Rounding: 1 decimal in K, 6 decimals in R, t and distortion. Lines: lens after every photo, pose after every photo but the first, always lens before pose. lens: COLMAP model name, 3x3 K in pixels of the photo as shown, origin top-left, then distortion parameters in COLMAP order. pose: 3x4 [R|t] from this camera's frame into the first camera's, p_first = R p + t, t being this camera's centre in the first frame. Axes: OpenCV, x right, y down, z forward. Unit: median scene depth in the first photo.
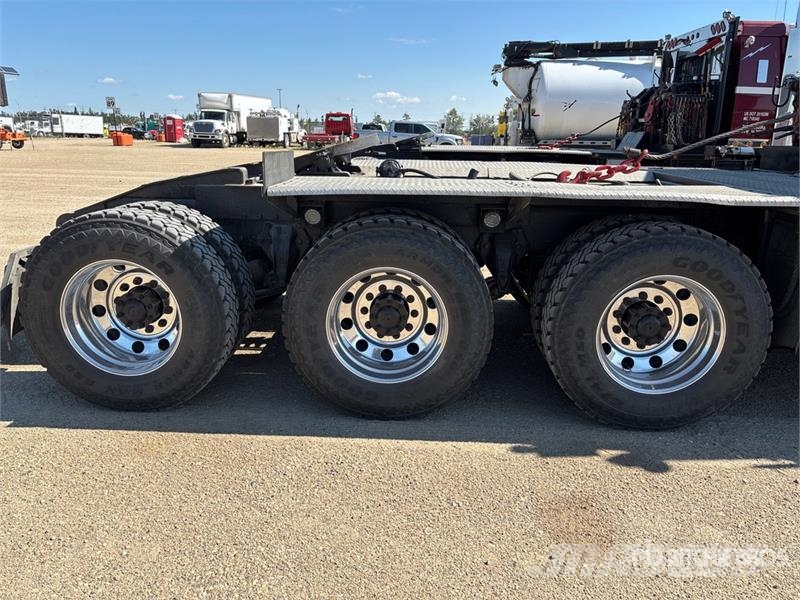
lens RADIAL K [[592.0, 0, 415.6], [0, 592.0, 308.1], [0, 0, 1]] dist [0.014518, -0.003765]
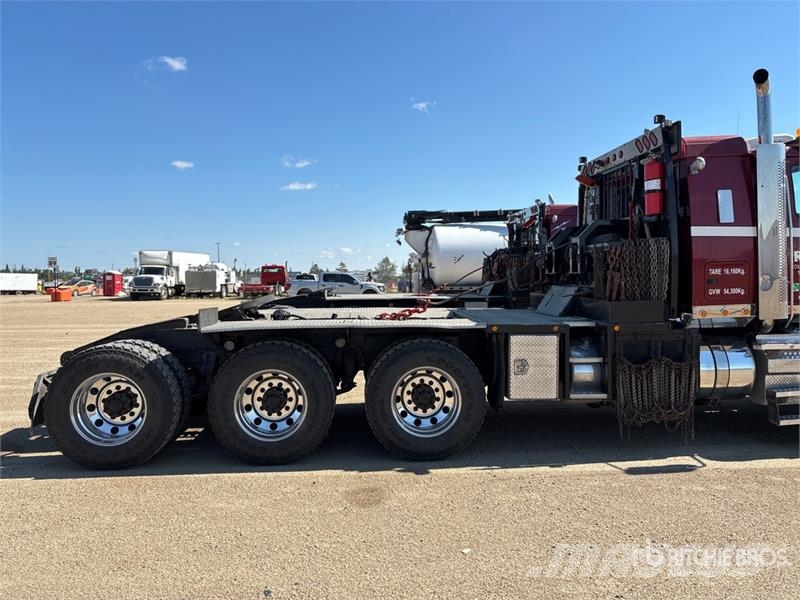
lens RADIAL K [[592.0, 0, 404.4], [0, 592.0, 303.6], [0, 0, 1]] dist [0.014518, -0.003765]
pose [[0.995666, -0.032208, 0.087249, 0.136219], [0.052442, 0.969185, -0.240686, 0.125113], [-0.076809, 0.244218, 0.966674, -0.526938]]
